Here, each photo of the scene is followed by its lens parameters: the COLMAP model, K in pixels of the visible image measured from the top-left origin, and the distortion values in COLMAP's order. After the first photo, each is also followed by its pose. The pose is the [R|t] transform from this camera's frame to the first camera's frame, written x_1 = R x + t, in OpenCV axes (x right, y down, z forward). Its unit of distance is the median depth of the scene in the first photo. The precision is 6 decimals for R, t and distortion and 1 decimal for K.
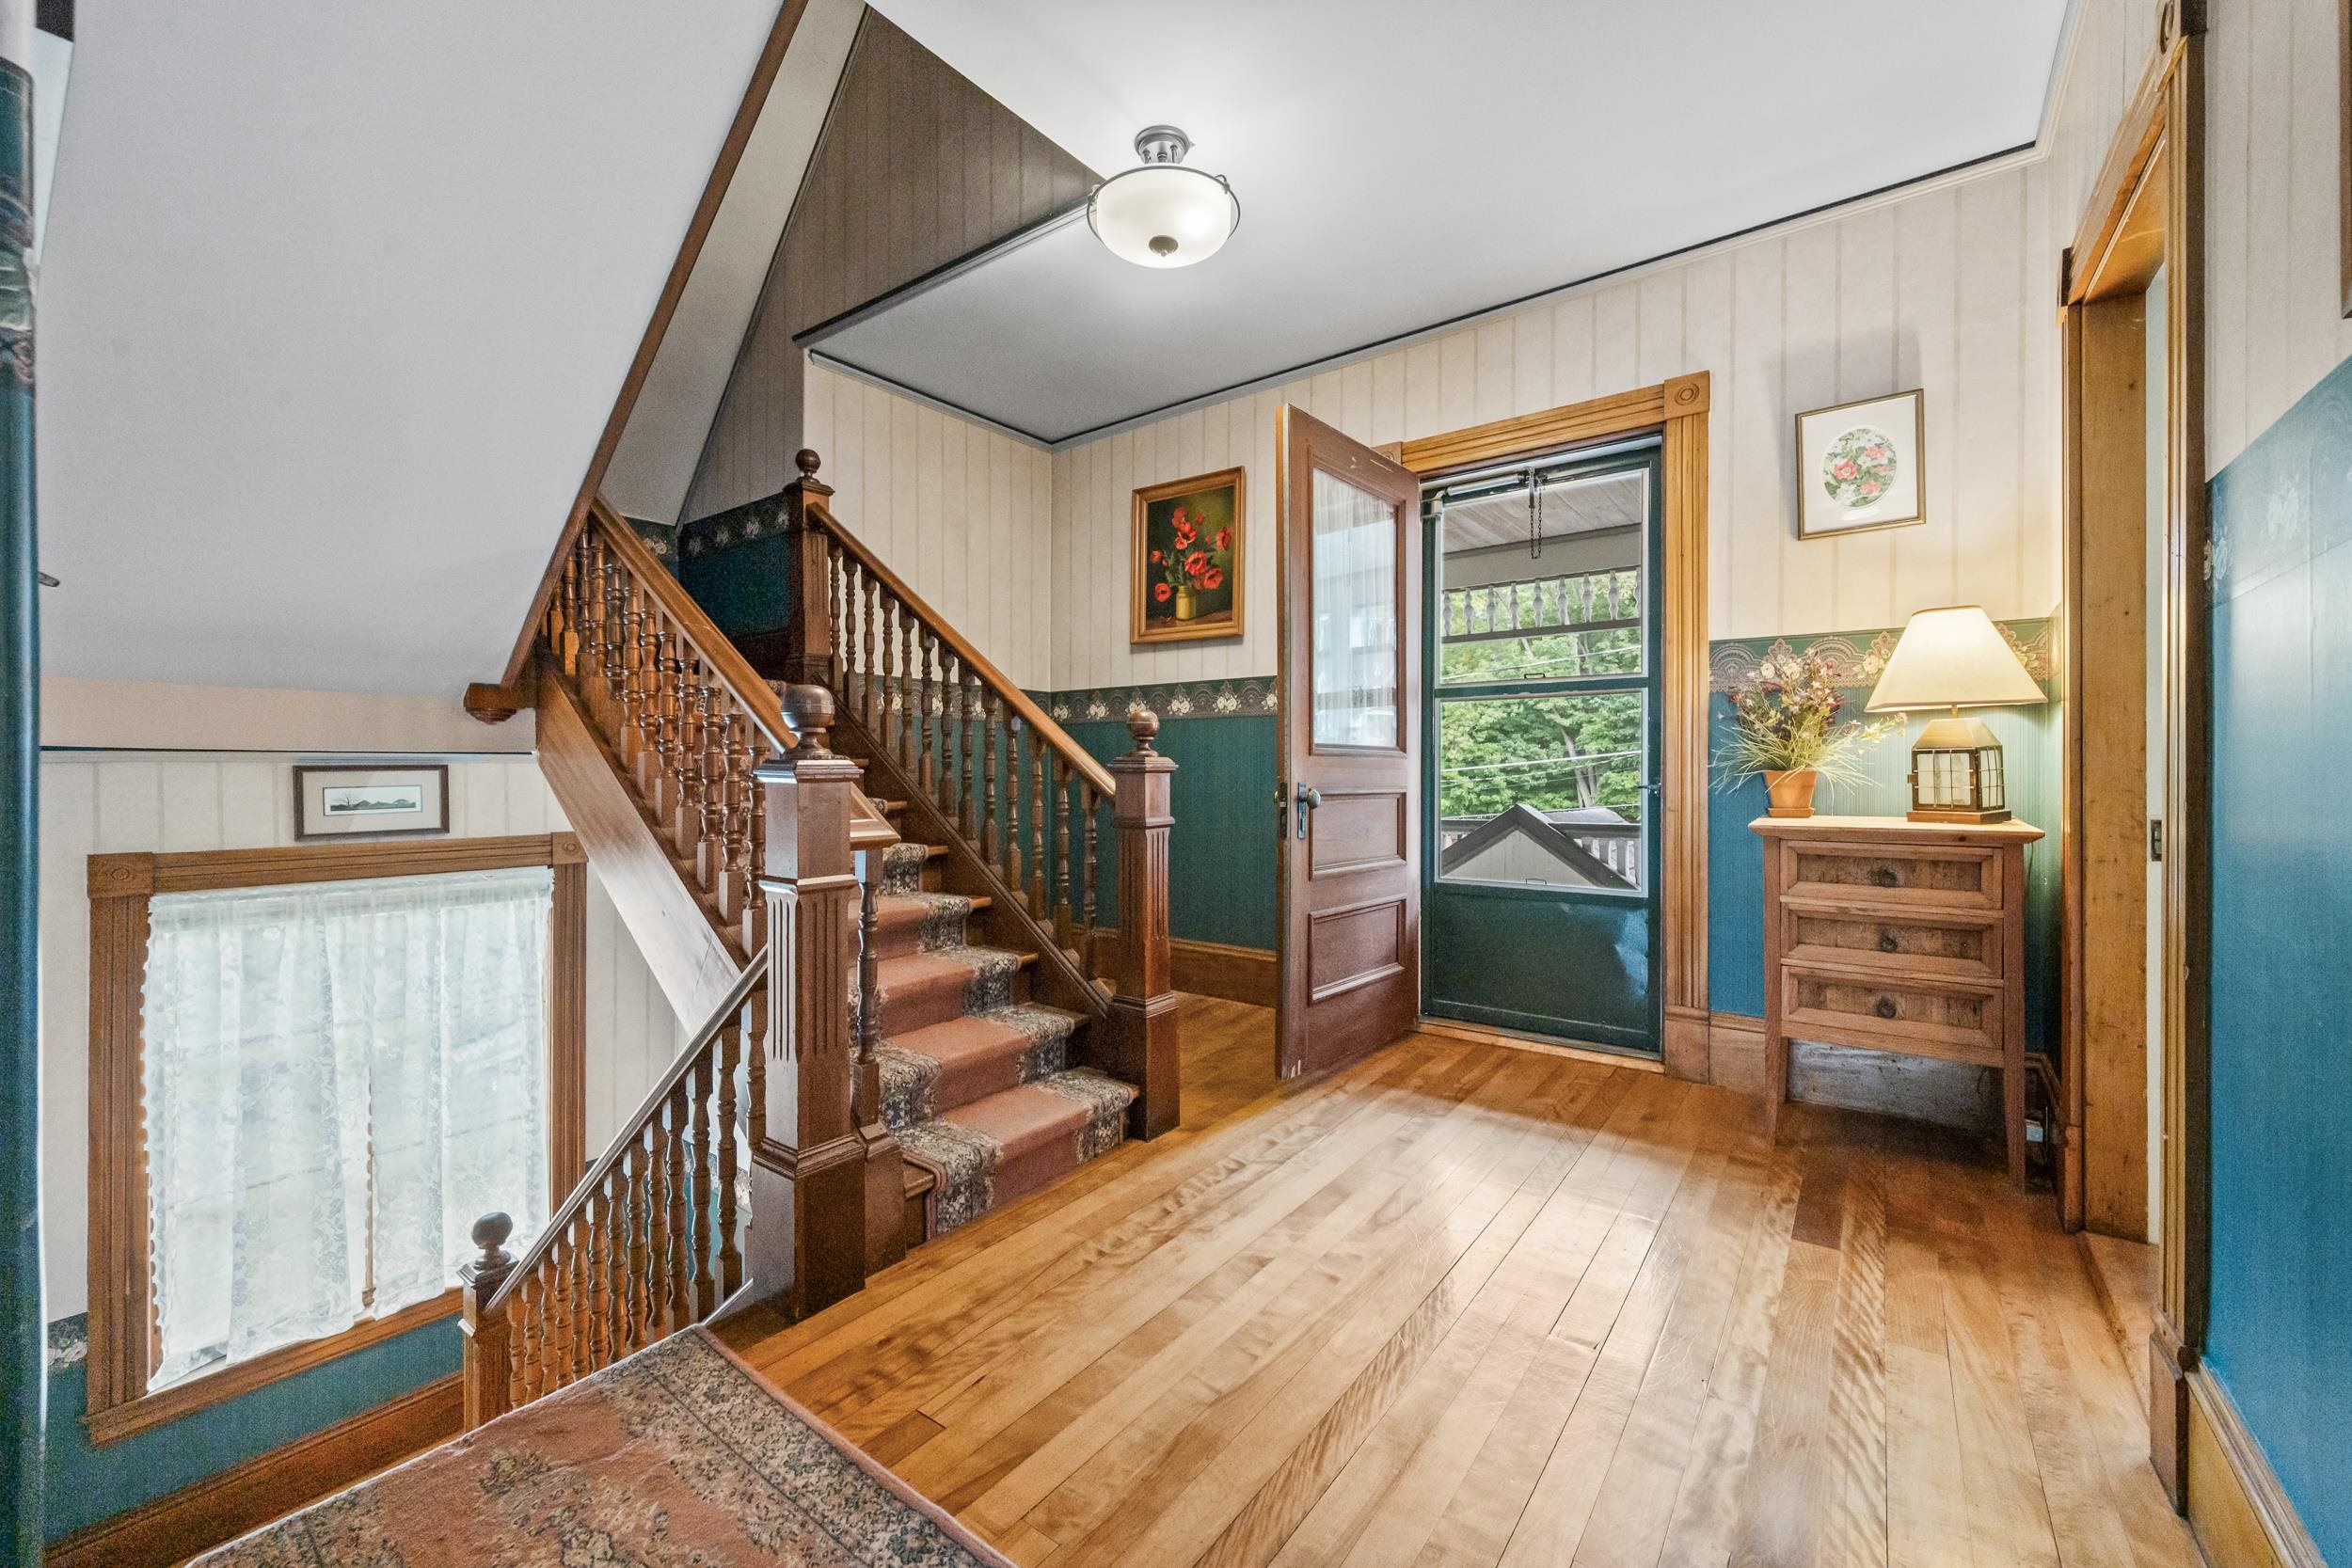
lens RADIAL K [[937.5, 0, 1180.9], [0, 937.5, 773.2], [0, 0, 1]] dist [-0.000540, 0.000013]
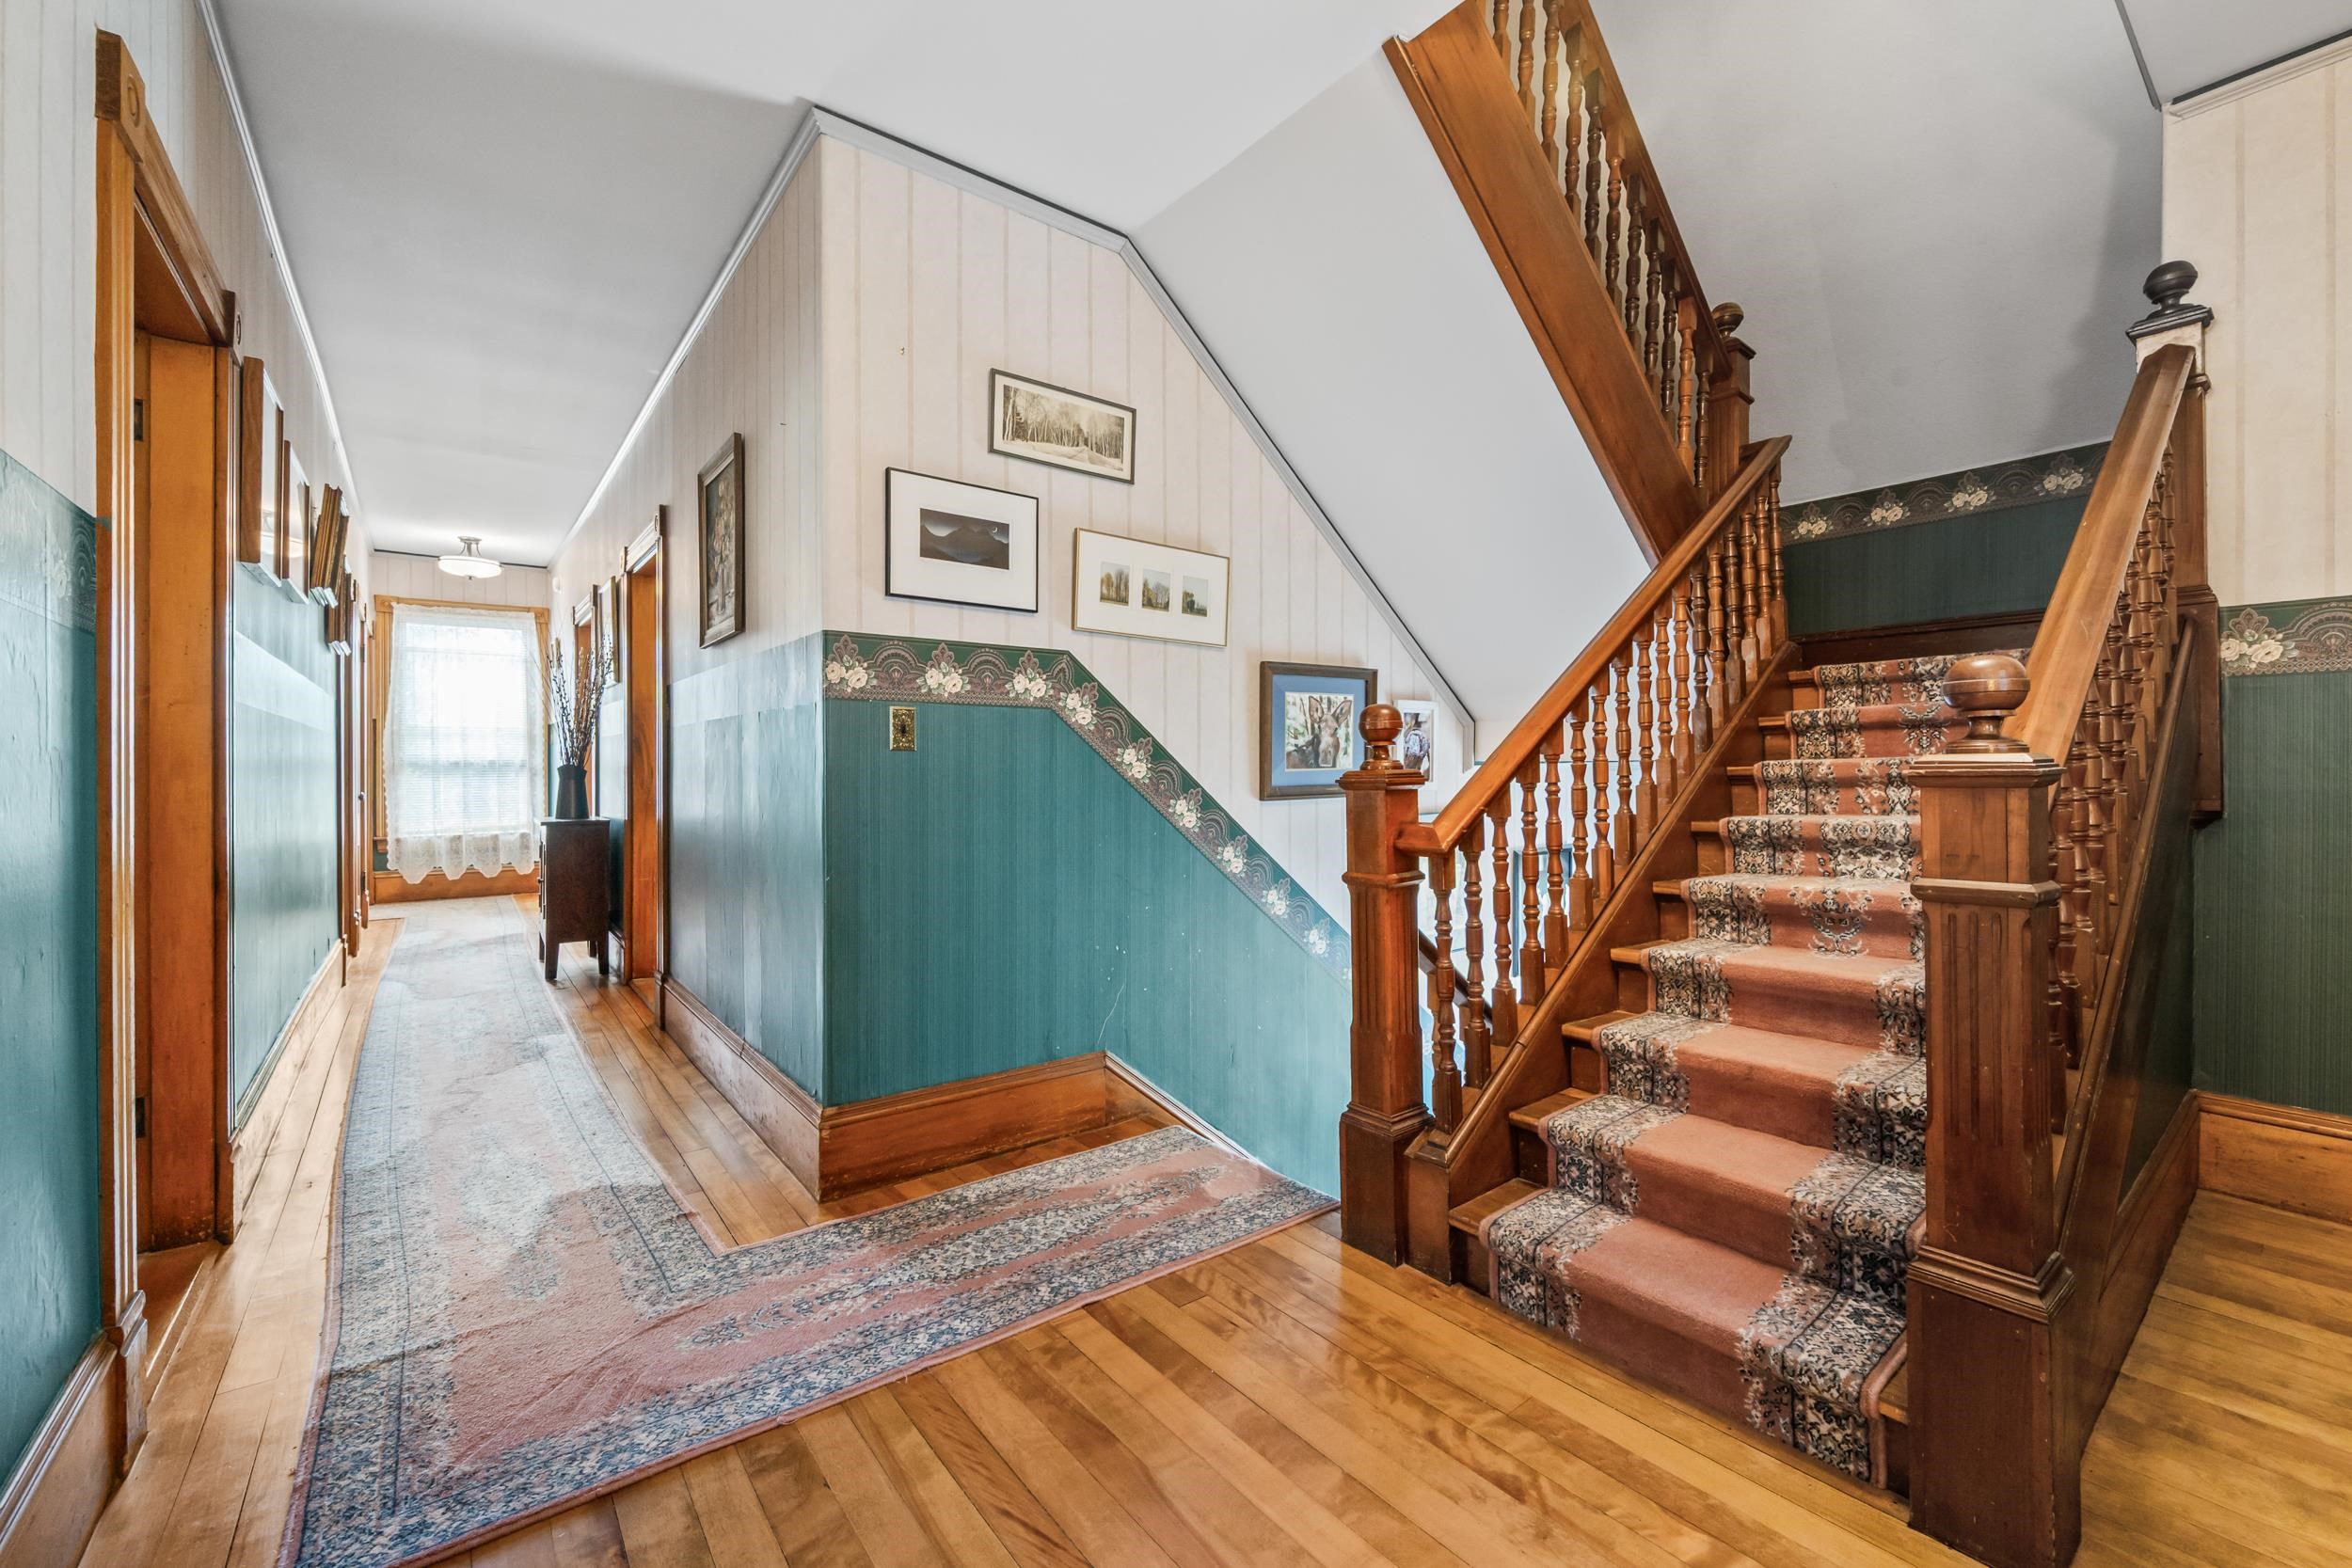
lens RADIAL K [[937.5, 0, 1180.9], [0, 937.5, 773.2], [0, 0, 1]] dist [-0.000540, 0.000013]
pose [[-0.259395, -0.005238, -0.965757, 0.662832], [0.001914, 0.999981, -0.005938, -0.004267], [0.965769, -0.003389, -0.259380, 0.917339]]
